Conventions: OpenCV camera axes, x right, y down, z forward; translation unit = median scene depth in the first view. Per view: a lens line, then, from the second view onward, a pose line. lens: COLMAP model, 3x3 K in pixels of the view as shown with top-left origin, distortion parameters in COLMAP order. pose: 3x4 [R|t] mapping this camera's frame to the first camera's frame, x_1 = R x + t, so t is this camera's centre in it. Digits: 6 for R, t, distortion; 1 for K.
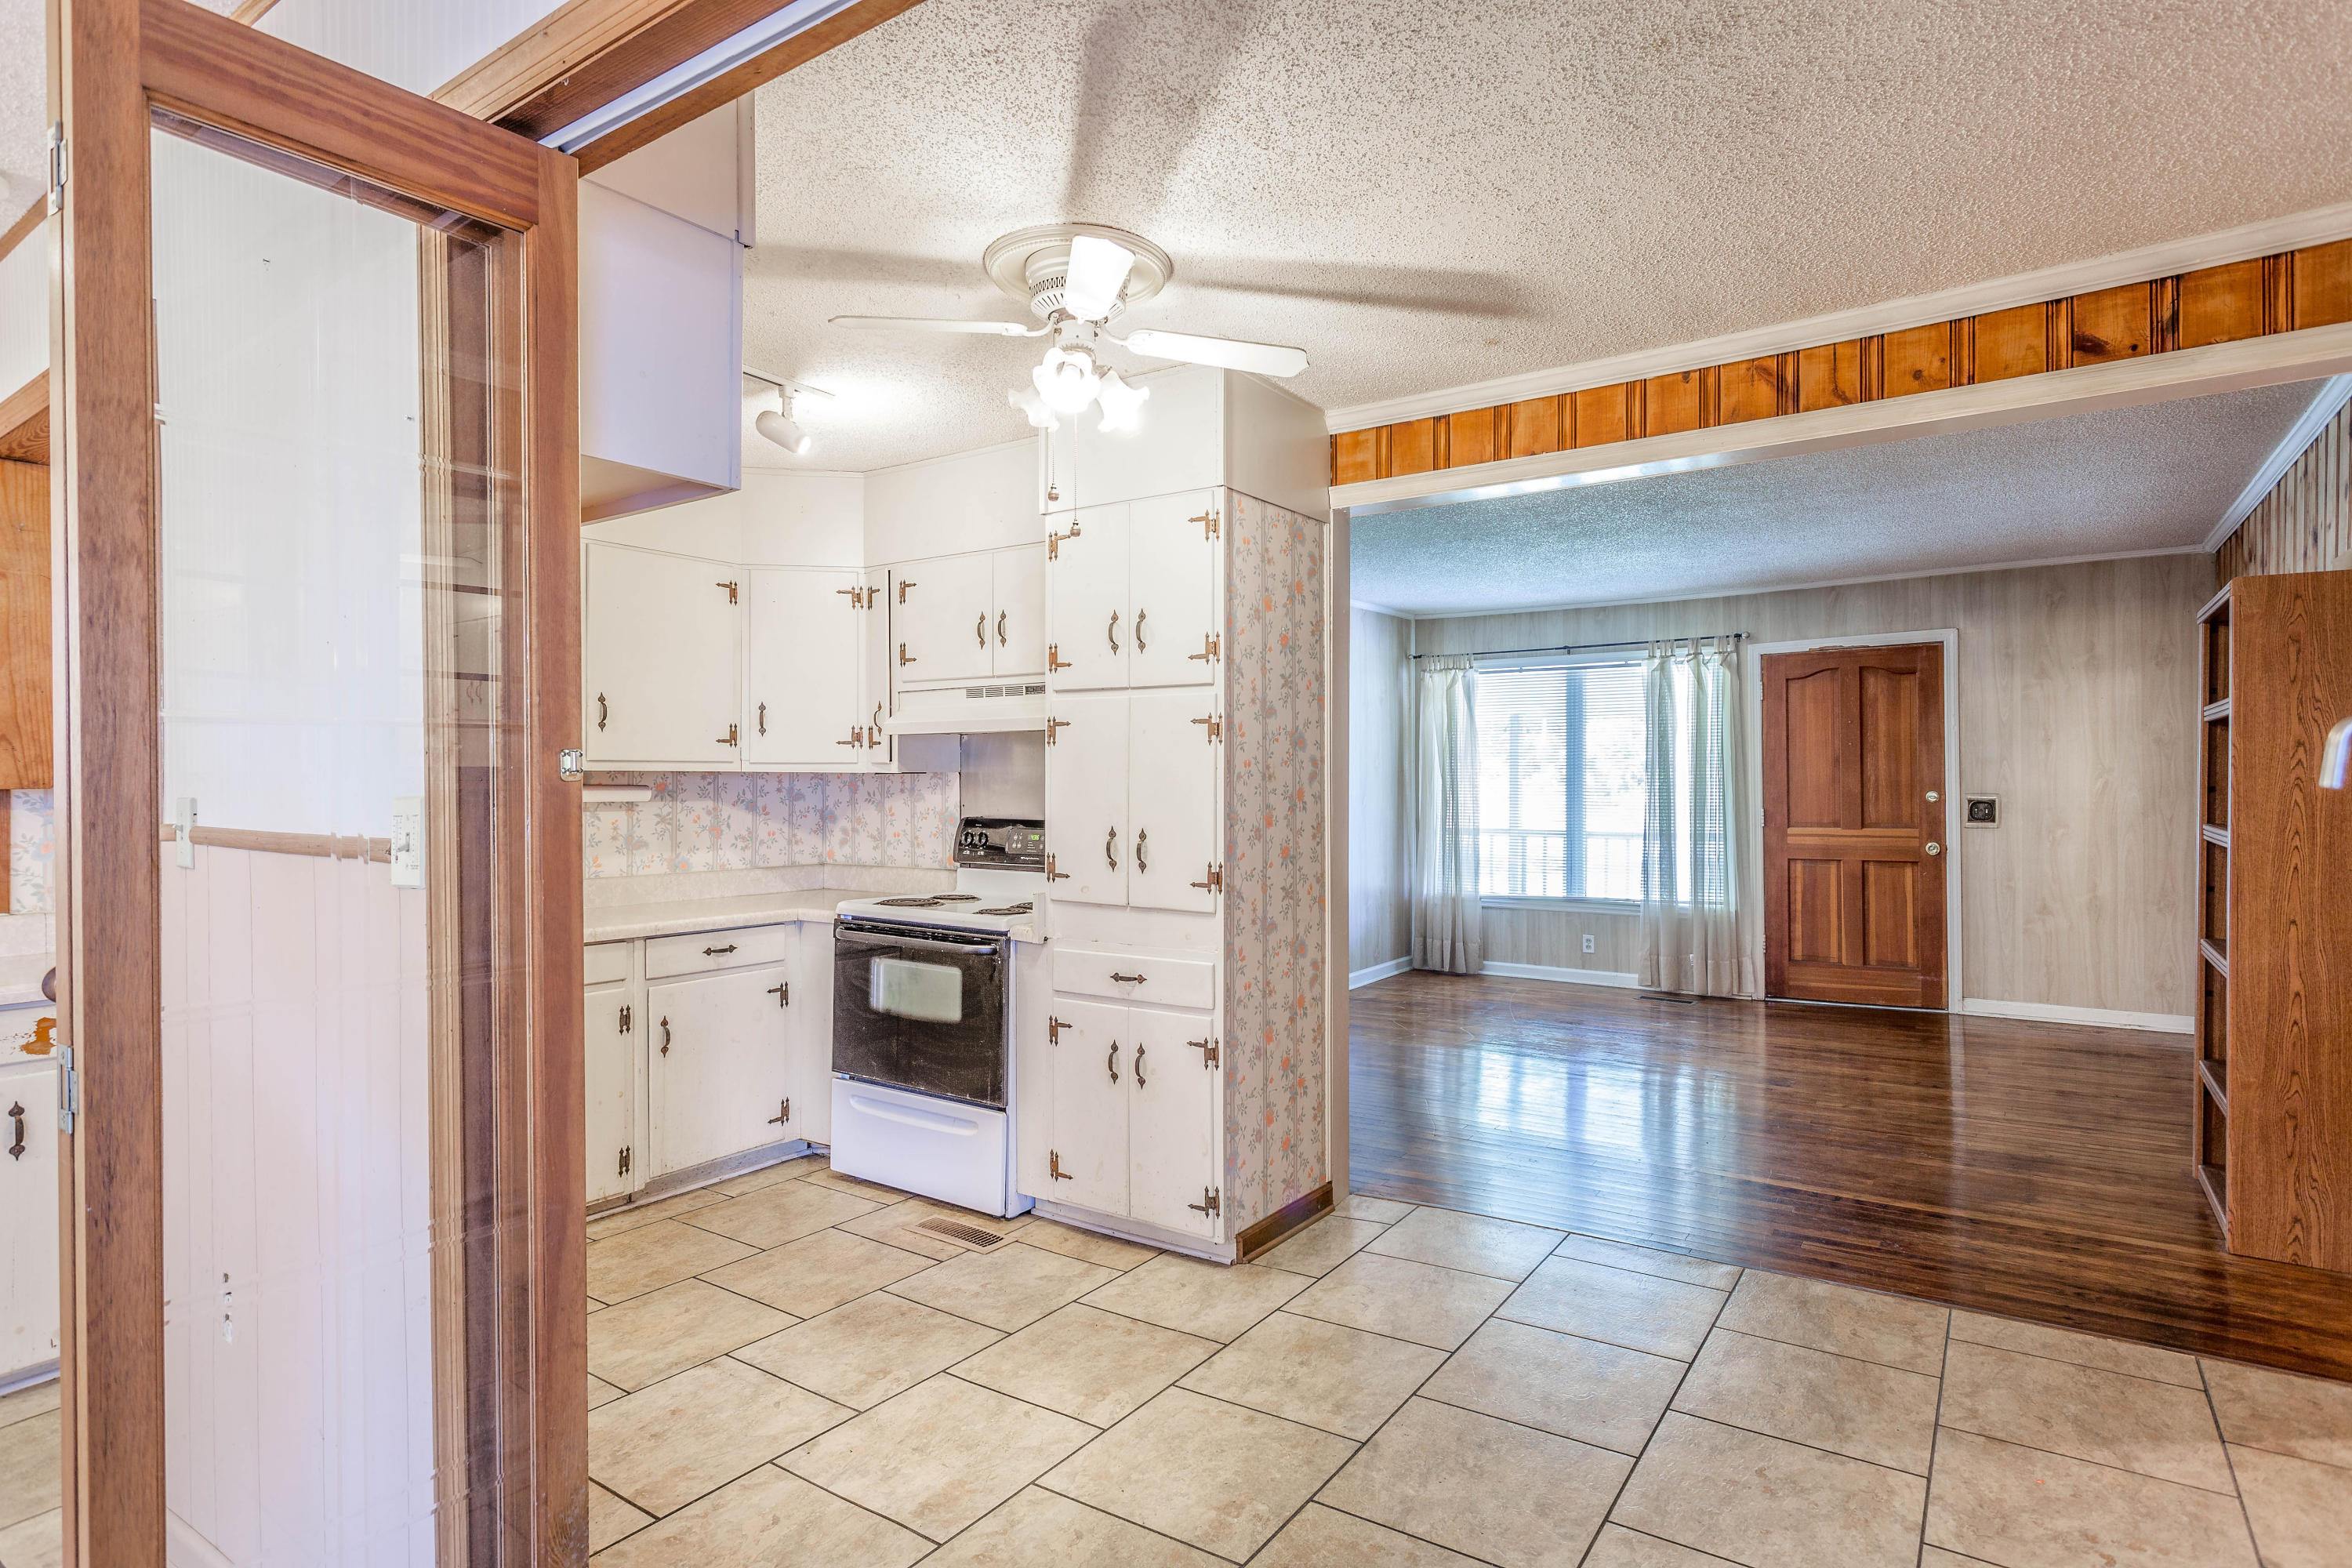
lens RADIAL K [[1239.4, 0, 1175.5], [0, 1239.4, 782.0], [0, 0, 1]] dist [-0.004323, 0.001897]
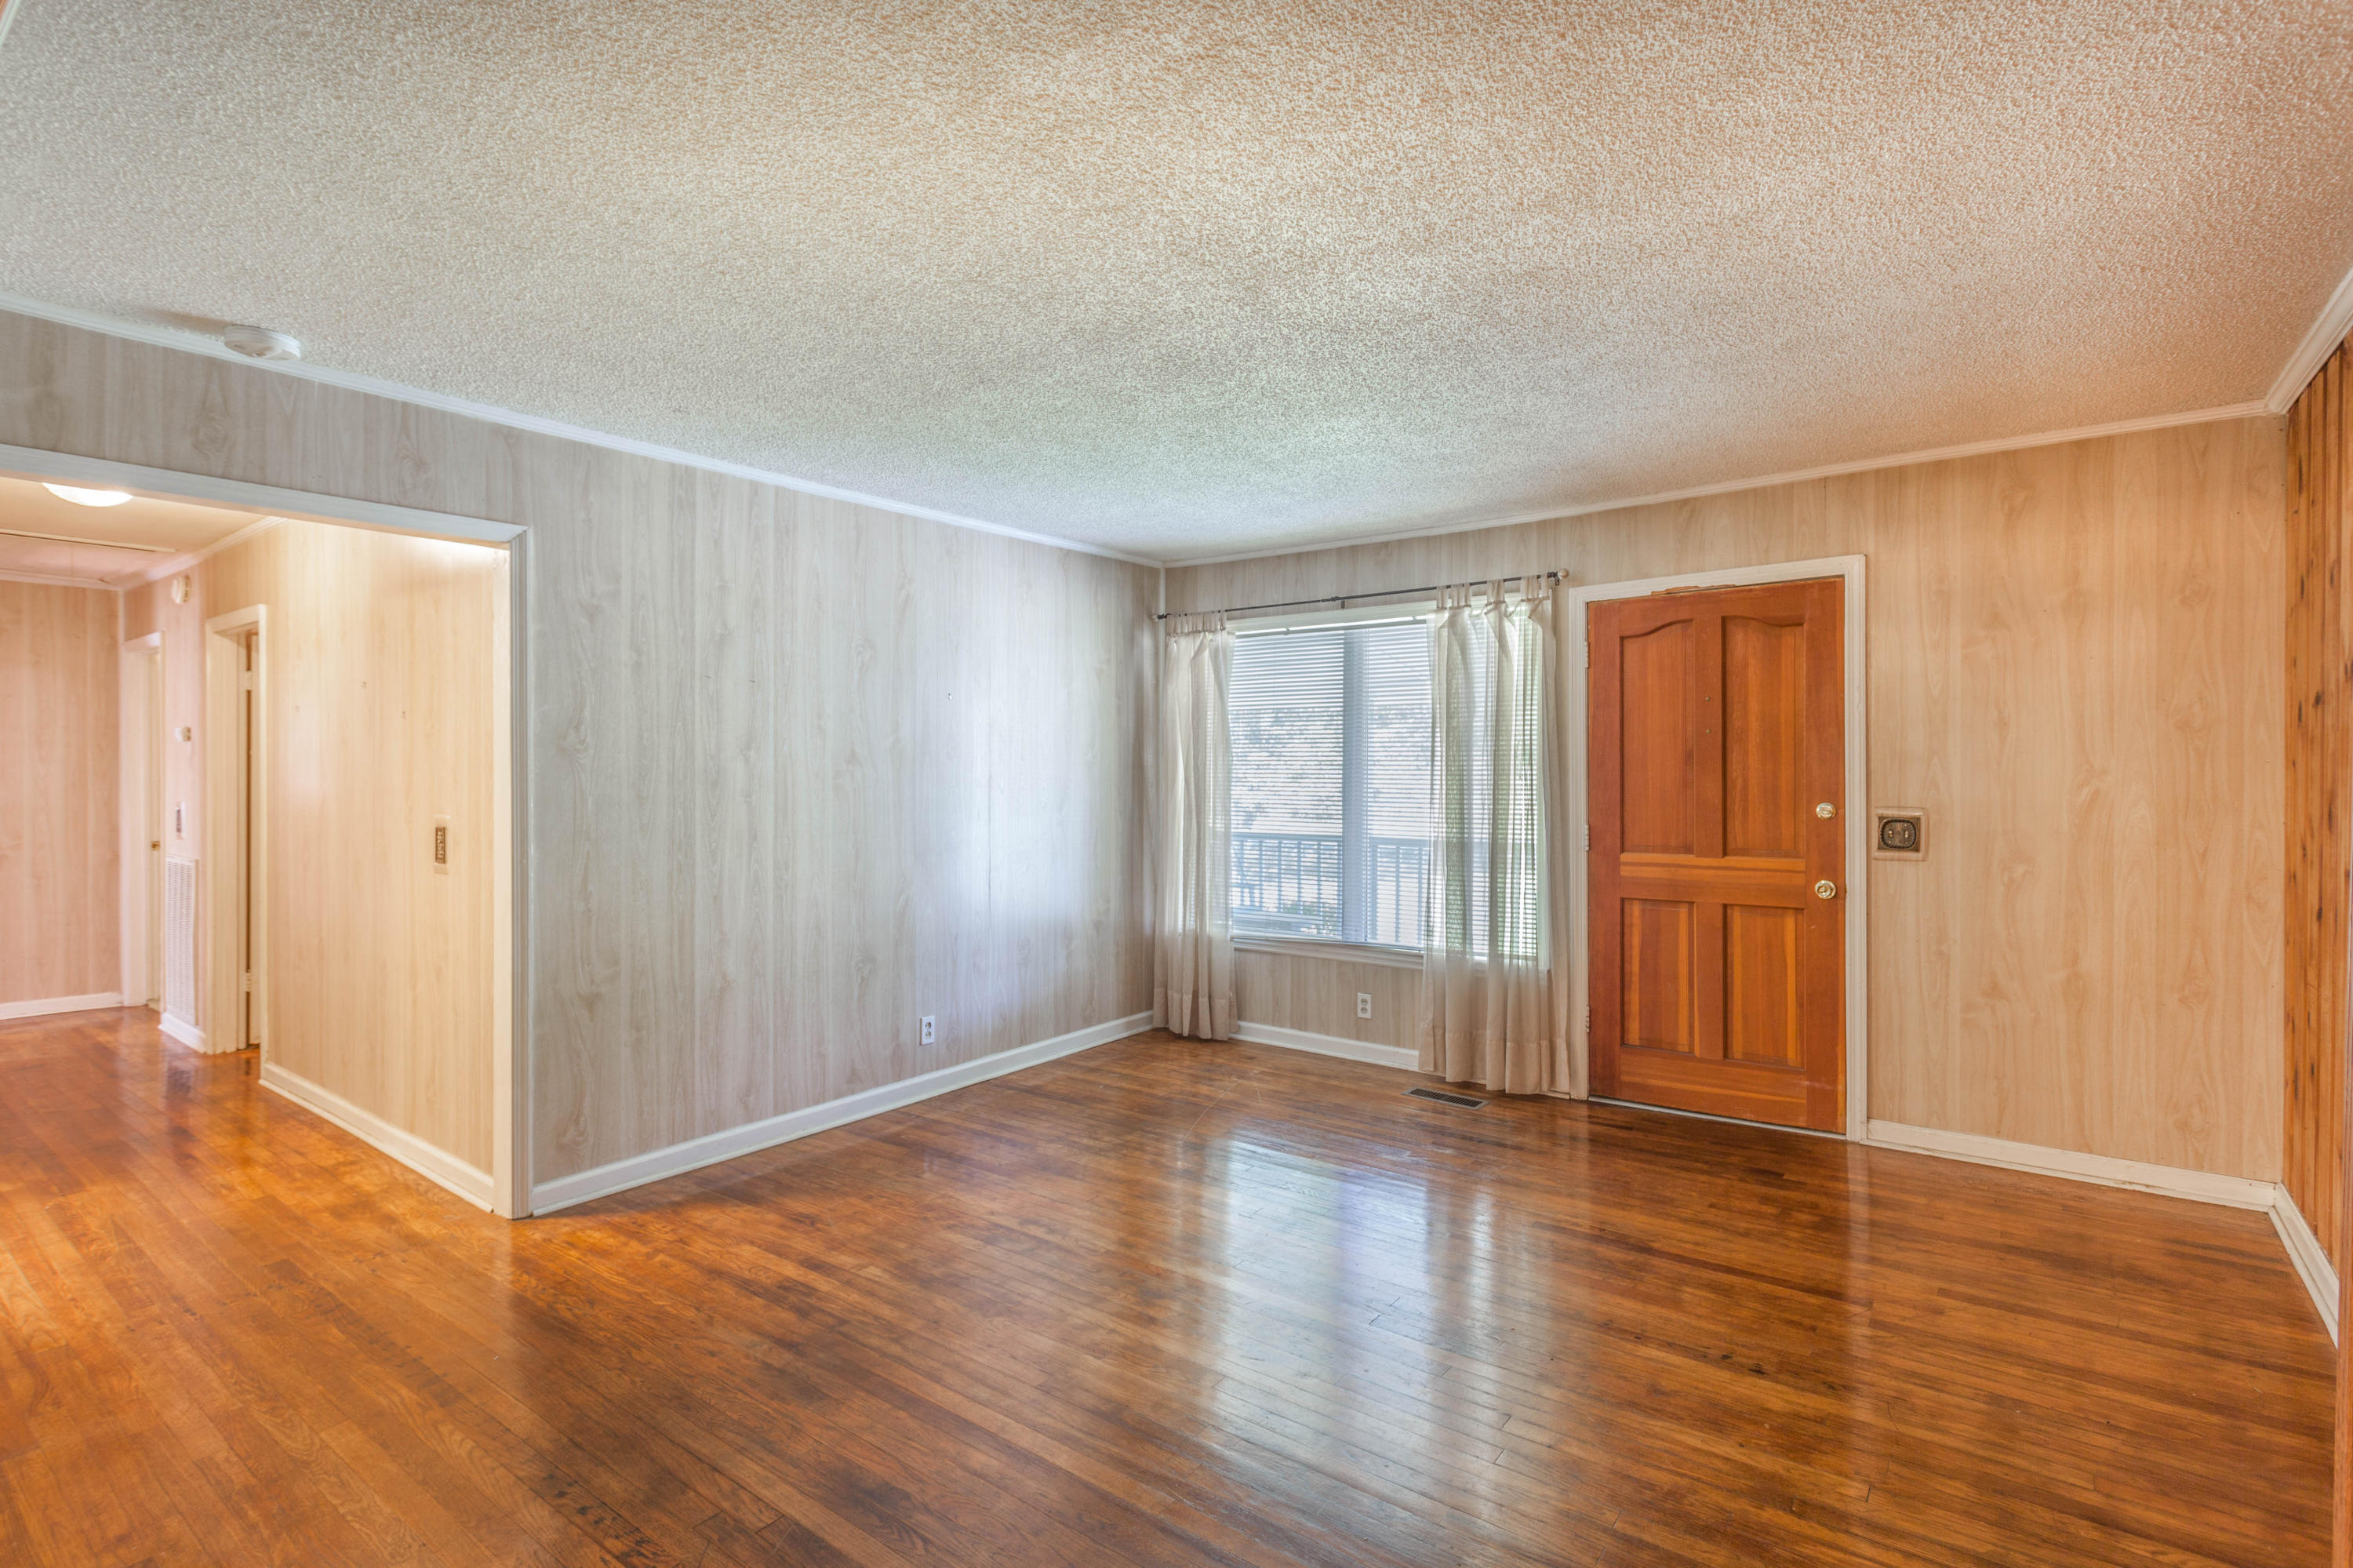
lens RADIAL K [[1140.8, 0, 1177.3], [0, 1140.8, 780.9], [0, 0, 1]] dist [-0.001530, 0.000374]
pose [[0.999316, 0.003989, -0.036760, 0.278106], [-0.003669, 0.999955, 0.008743, -0.007991], [0.036793, -0.008602, 0.999286, 0.366154]]
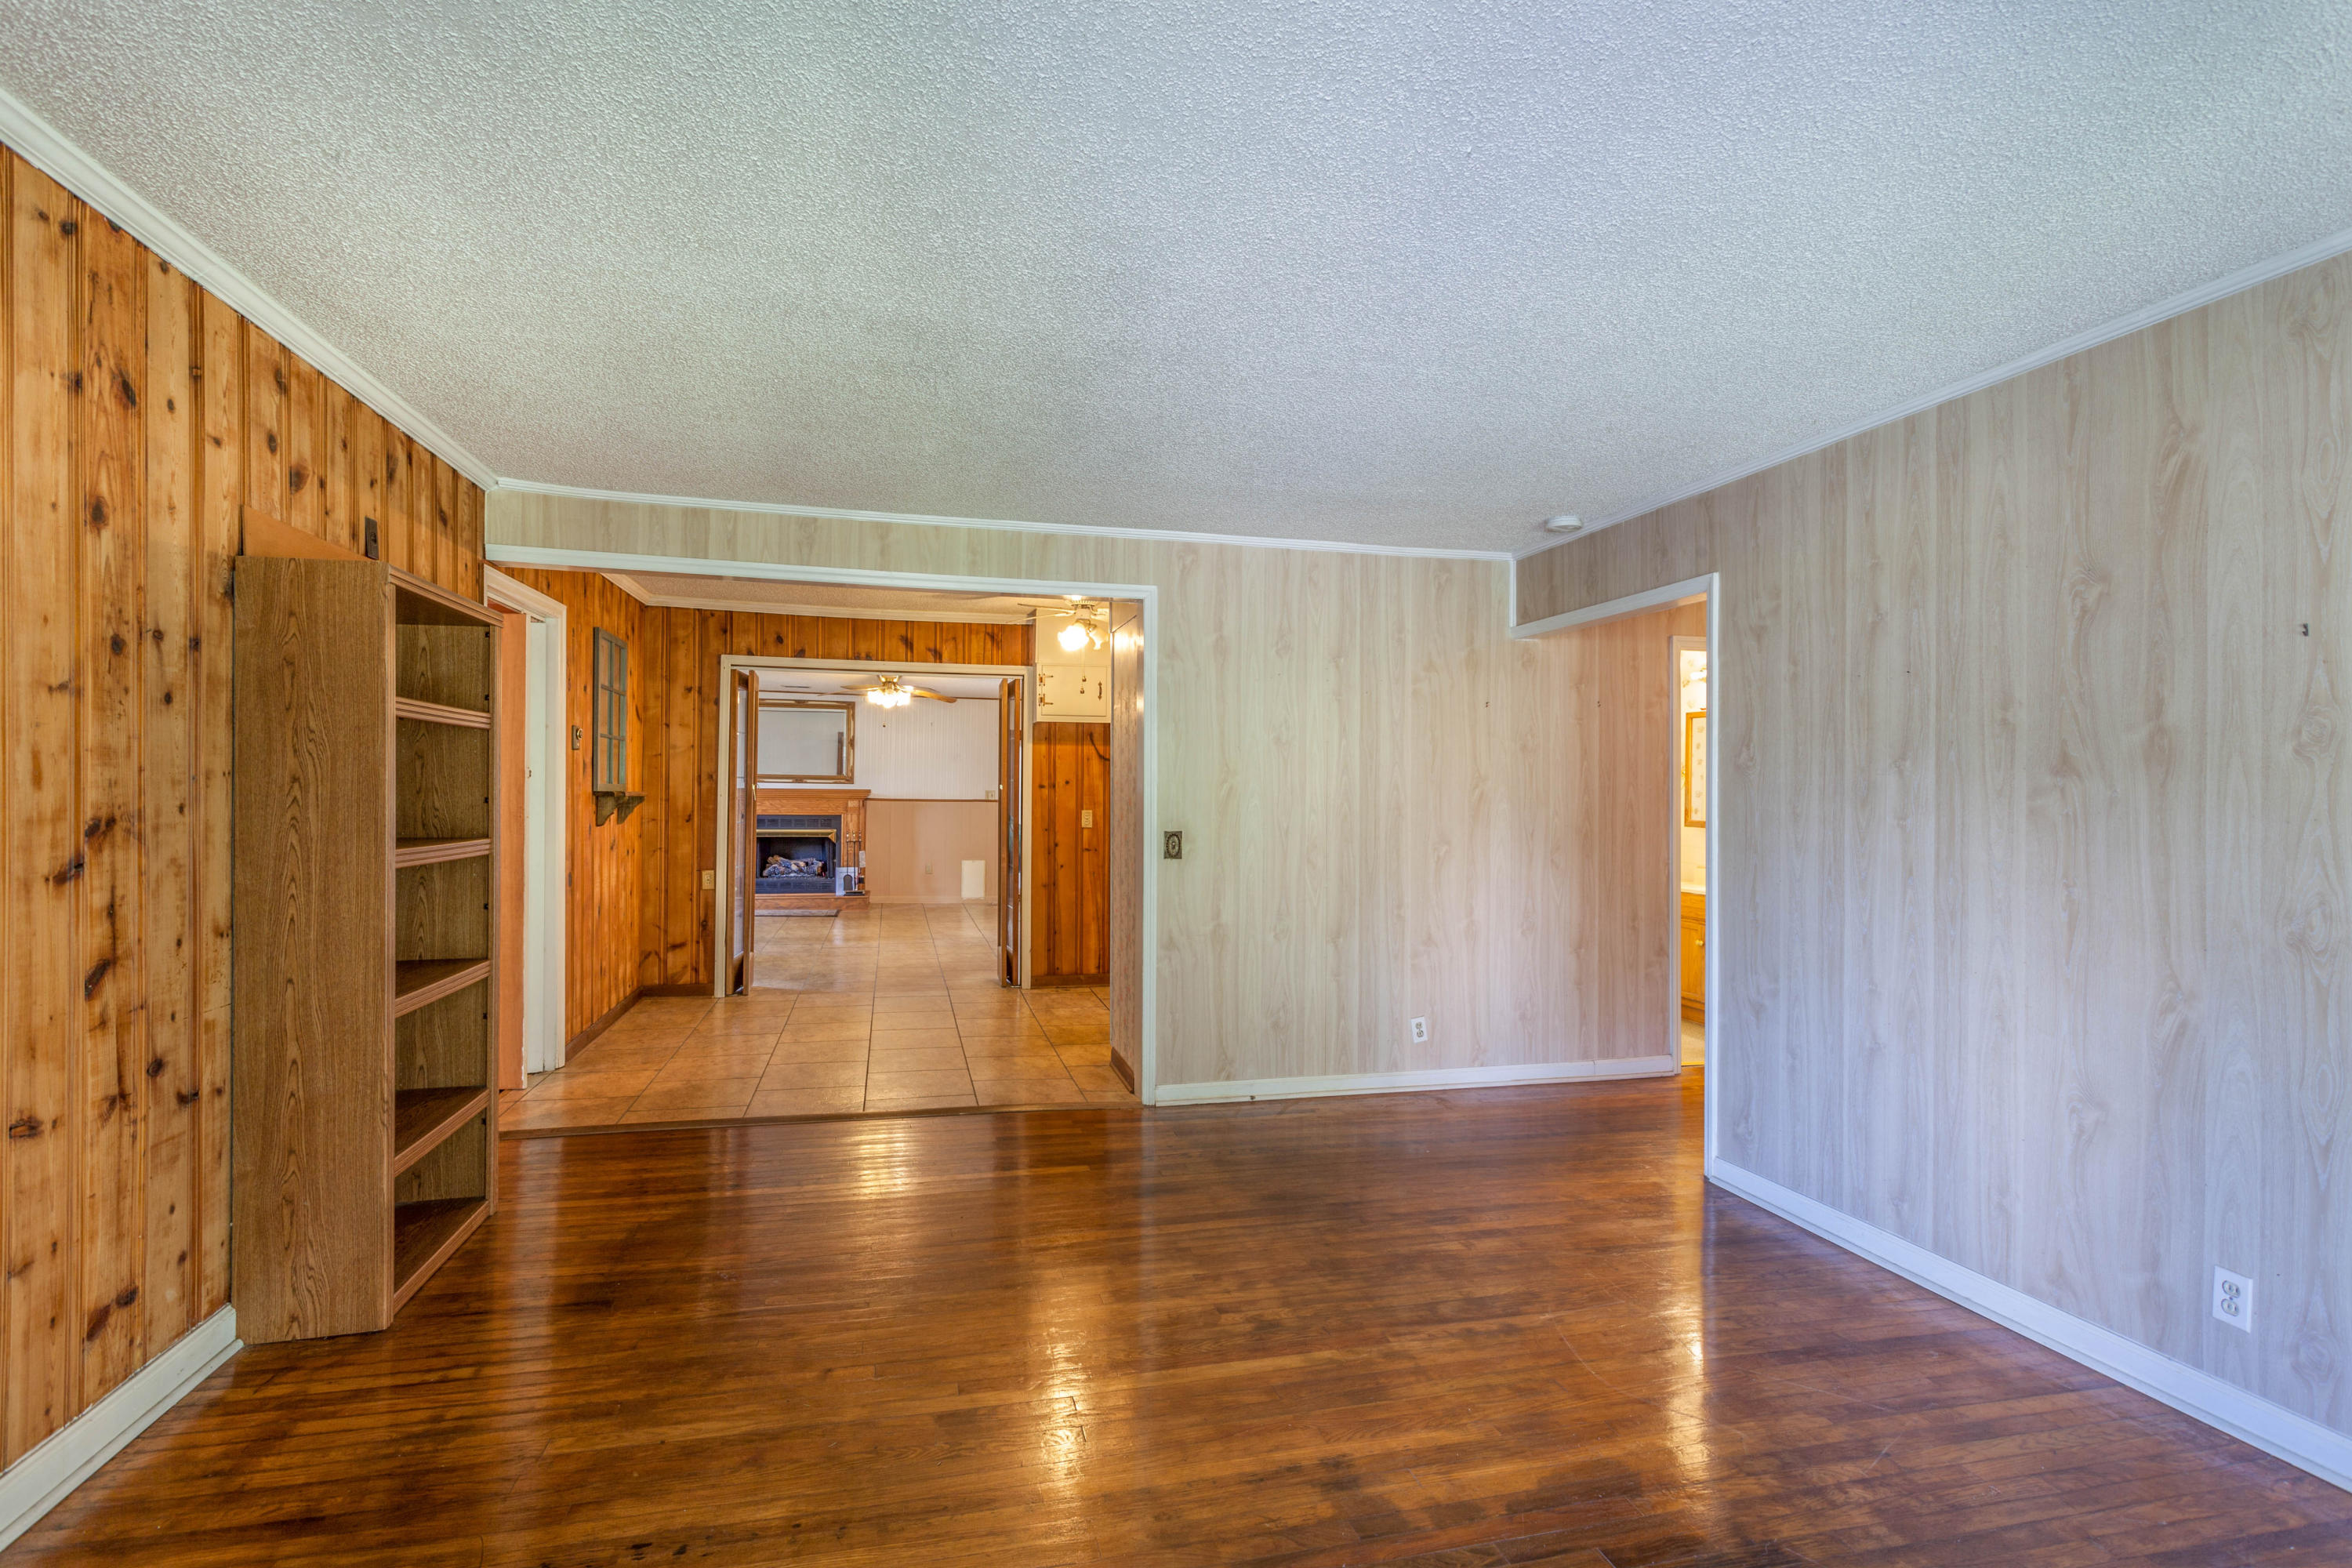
lens RADIAL K [[1140.3, 0, 1161.8], [0, 1140.3, 787.6], [0, 0, 1]] dist [-0.001530, 0.000374]
pose [[-0.675939, -0.006206, -0.736931, 0.475615], [-0.009676, 0.999953, 0.000454, -0.005409], [0.736894, 0.007437, -0.675967, 0.804516]]
